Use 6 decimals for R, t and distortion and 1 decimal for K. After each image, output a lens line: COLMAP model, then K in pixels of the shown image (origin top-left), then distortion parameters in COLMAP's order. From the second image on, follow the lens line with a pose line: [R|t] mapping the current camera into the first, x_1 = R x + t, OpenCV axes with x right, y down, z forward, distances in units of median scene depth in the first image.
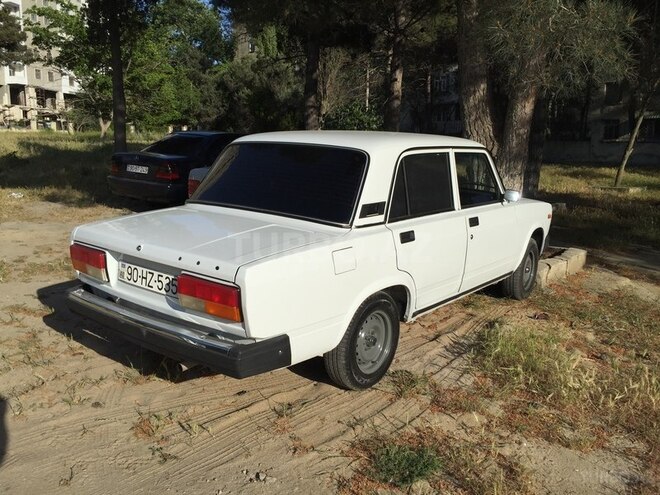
lens RADIAL K [[574.1, 0, 330.0], [0, 574.1, 247.5], [0, 0, 1]] dist [0.027087, -0.010878]
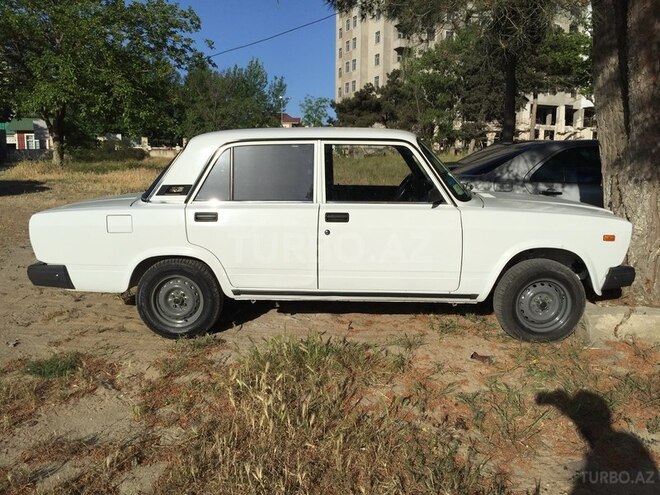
lens RADIAL K [[574.1, 0, 330.0], [0, 574.1, 247.5], [0, 0, 1]] dist [0.027087, -0.010878]
pose [[0.584579, 0.110730, -0.803745, 1.030665], [-0.139219, 0.989640, 0.035084, -0.028169], [0.799303, 0.091387, 0.593938, 0.450609]]
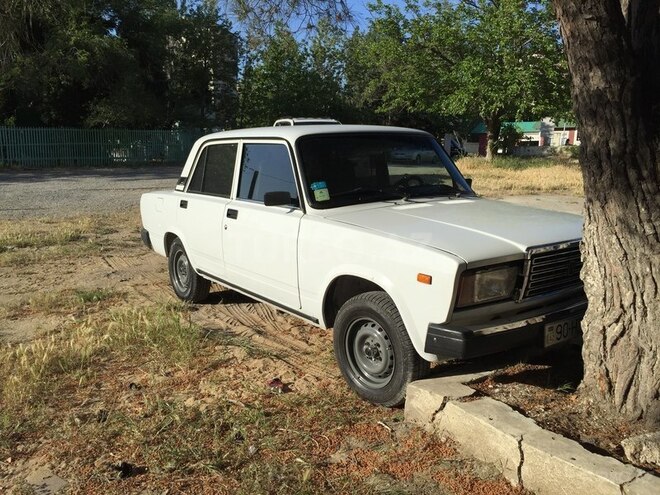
lens RADIAL K [[574.1, 0, 330.0], [0, 574.1, 247.5], [0, 0, 1]] dist [0.027087, -0.010878]
pose [[-0.279877, 0.140973, -0.949629, 1.169912], [-0.184699, 0.962775, 0.197360, -0.218285], [0.942101, 0.230632, -0.243421, 1.445305]]
